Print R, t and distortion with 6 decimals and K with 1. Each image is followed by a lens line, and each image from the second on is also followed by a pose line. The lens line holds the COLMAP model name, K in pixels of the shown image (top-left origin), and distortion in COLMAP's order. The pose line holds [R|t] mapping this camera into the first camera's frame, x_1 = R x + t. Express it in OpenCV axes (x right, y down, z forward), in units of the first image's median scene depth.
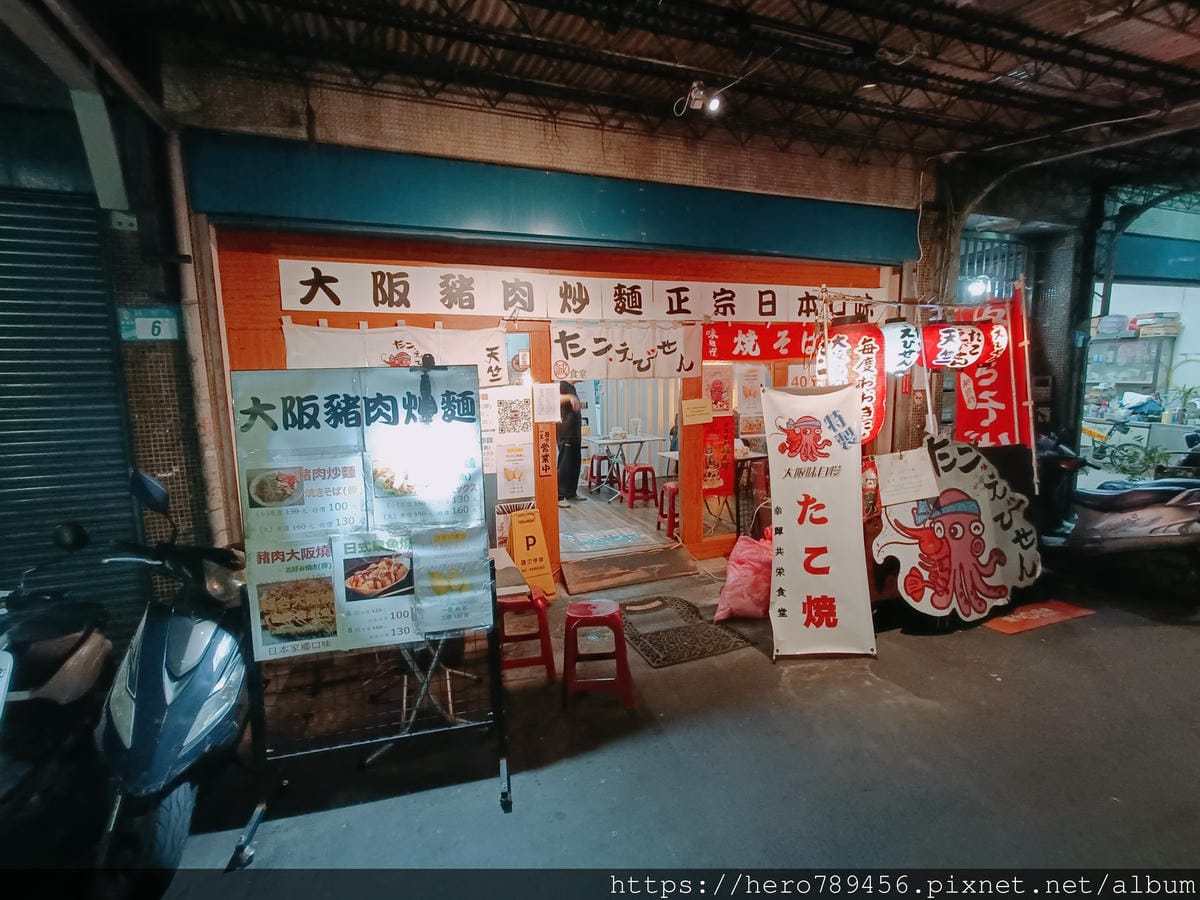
lens RADIAL K [[544.6, 0, 582.6], [0, 544.6, 439.6], [0, 0, 1]] dist [-0.000339, -0.000112]
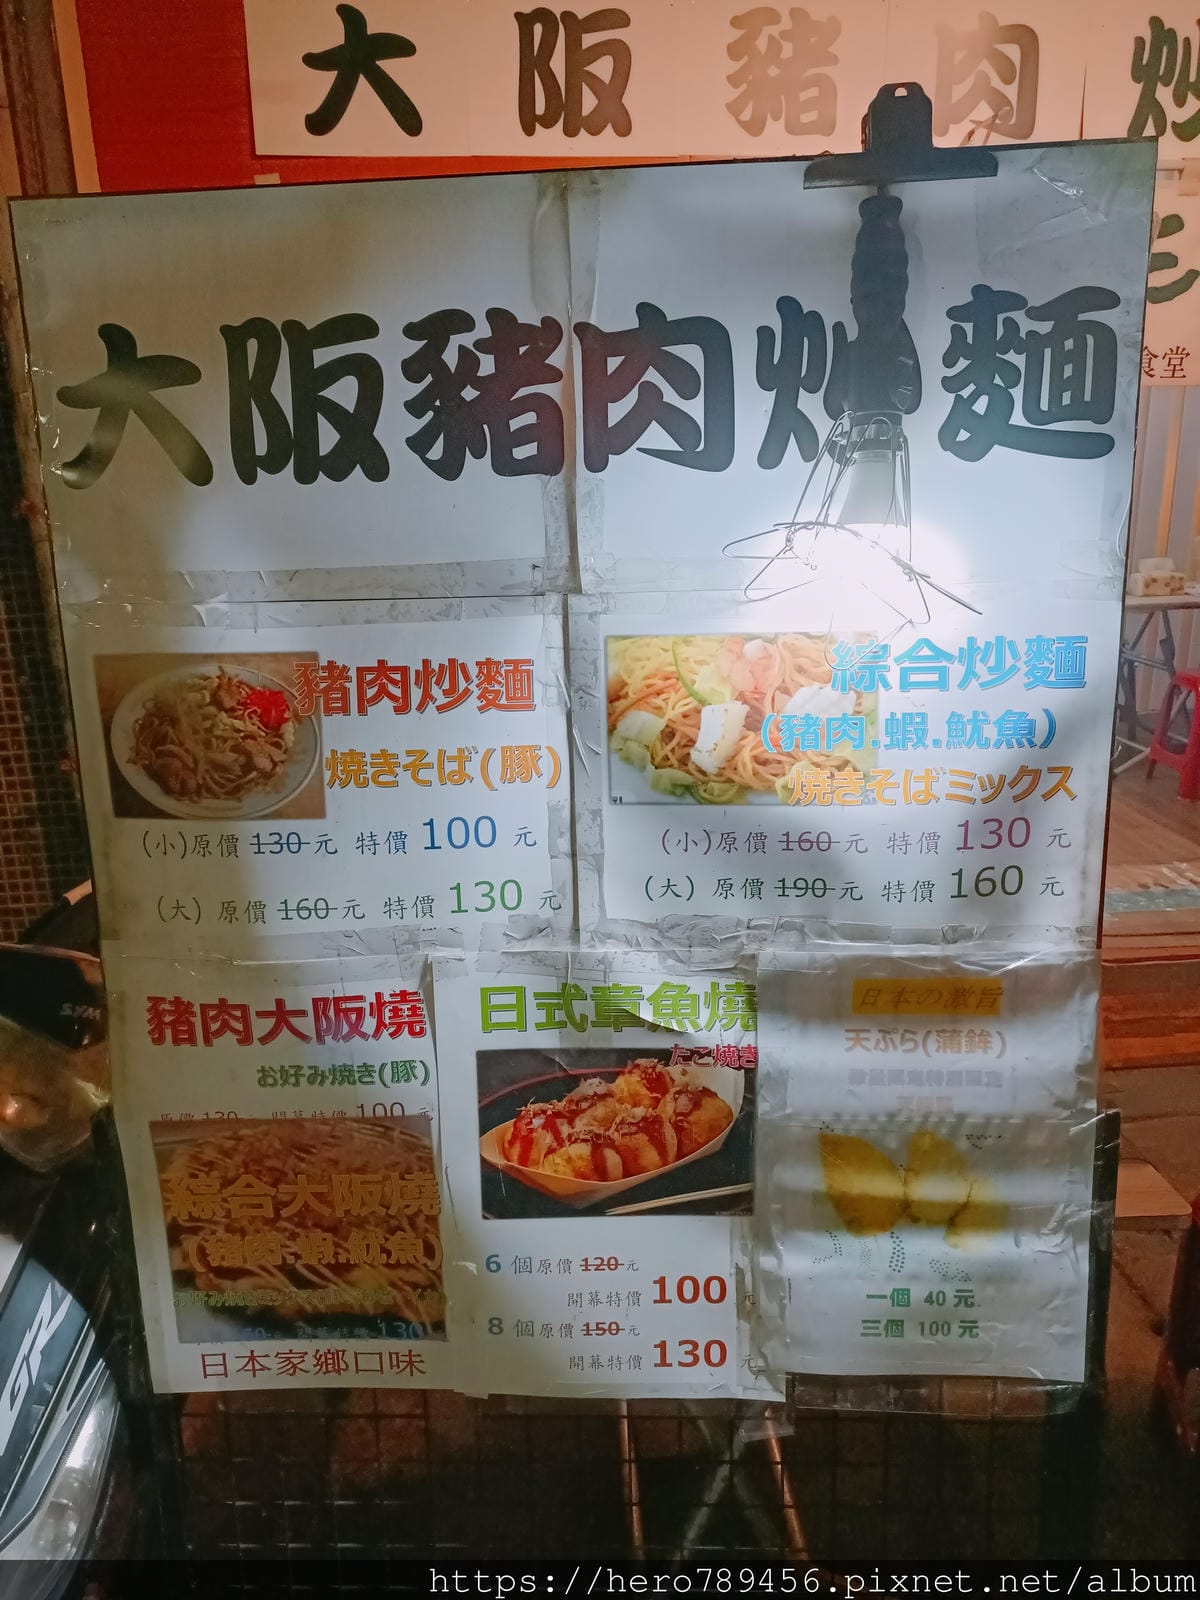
lens RADIAL K [[1143.6, 0, 570.6], [0, 1143.6, 785.5], [0, 0, 1]] dist [0.045544, -0.022768]
pose [[0.965065, 0.069149, -0.252720, -0.186884], [-0.027785, 0.986116, 0.163716, 0.015243], [0.260532, -0.150975, 0.953588, 0.366745]]
